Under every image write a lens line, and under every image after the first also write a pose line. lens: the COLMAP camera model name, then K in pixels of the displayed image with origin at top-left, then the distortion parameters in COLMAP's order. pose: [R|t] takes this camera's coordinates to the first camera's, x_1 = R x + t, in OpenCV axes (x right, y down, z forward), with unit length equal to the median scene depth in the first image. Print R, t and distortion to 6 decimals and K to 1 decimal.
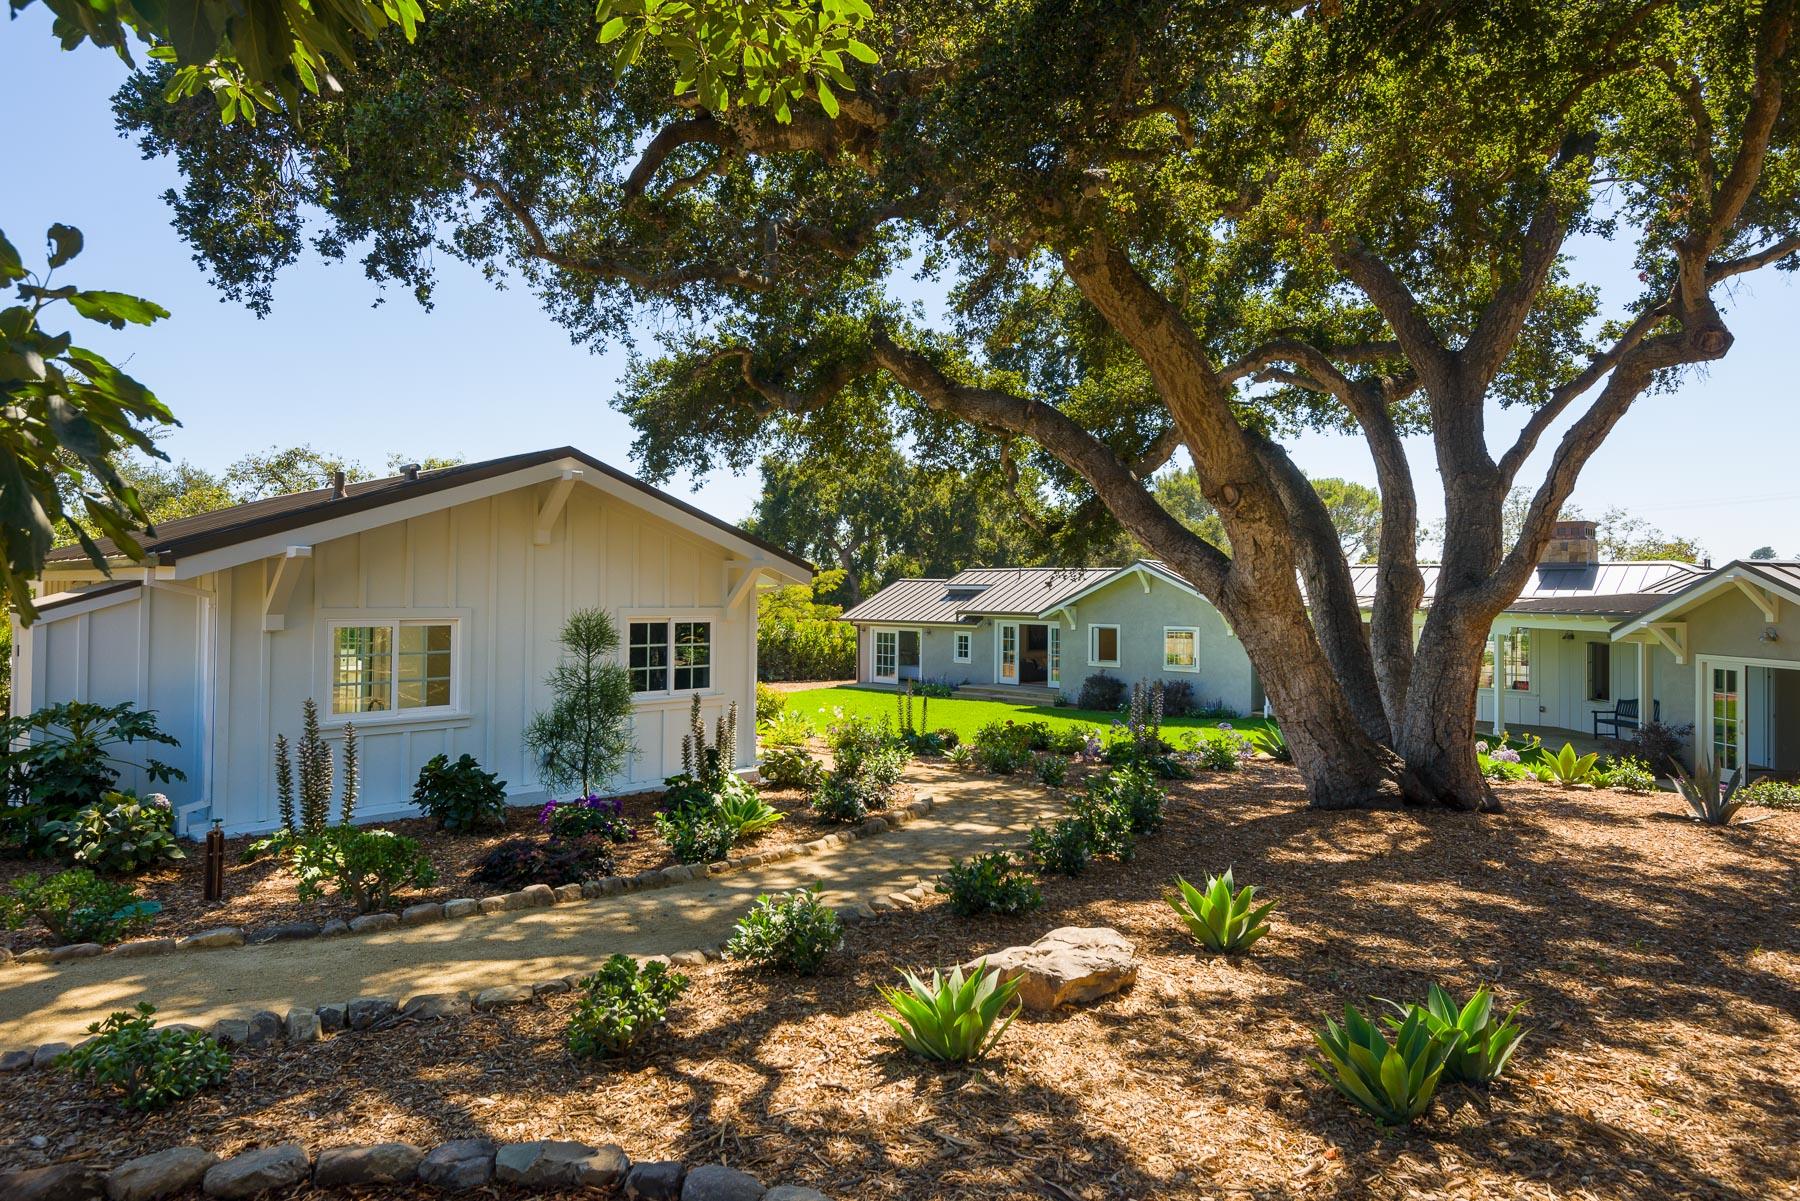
lens RADIAL K [[1077.7, 0, 882.2], [0, 1077.7, 598.7], [0, 0, 1]] dist [0.008872, 0.000968]
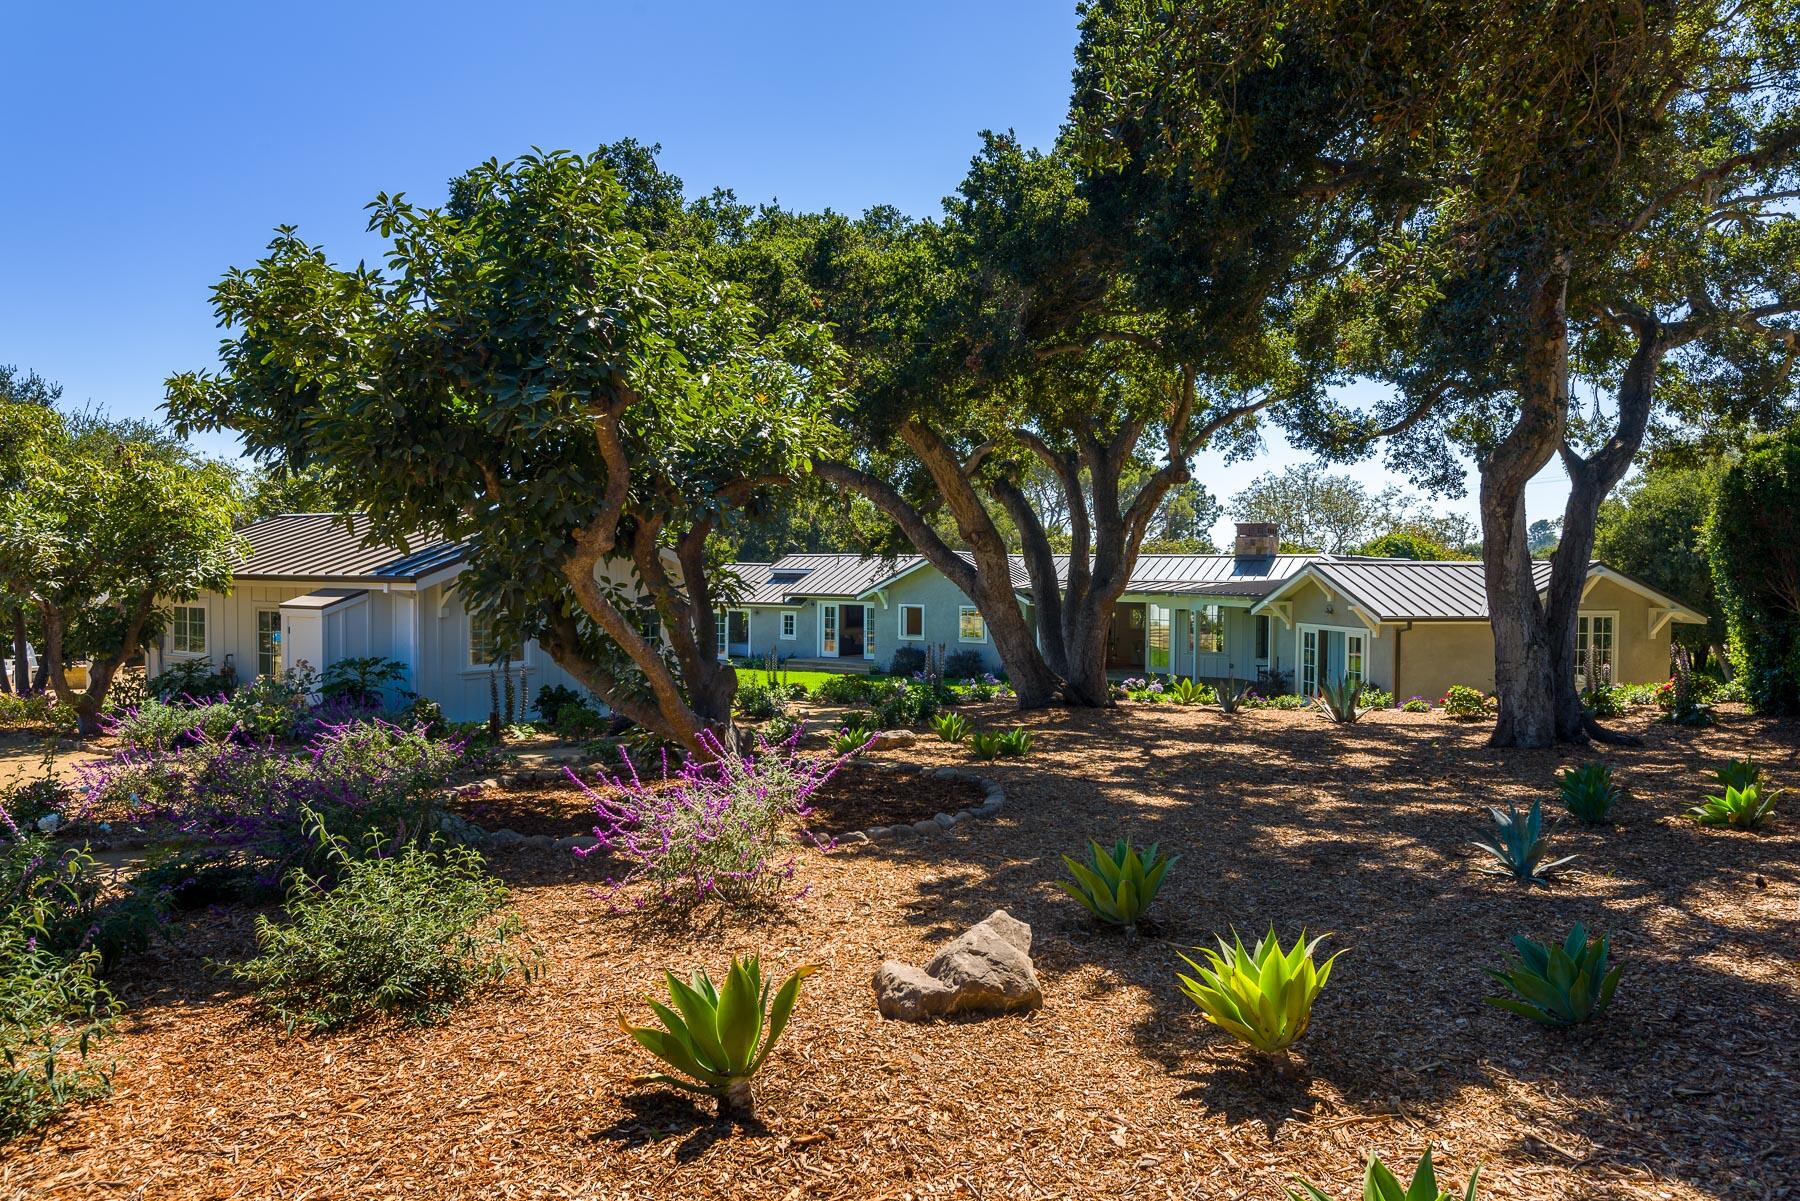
lens RADIAL K [[1200.1, 0, 901.2], [0, 1200.1, 599.6], [0, 0, 1]] dist [0.031937, 0.000722]
pose [[0.981745, -0.008651, 0.190007, -0.050176], [0.004363, 0.999727, 0.022970, -0.010637], [-0.190154, -0.021722, 0.981514, -0.261823]]
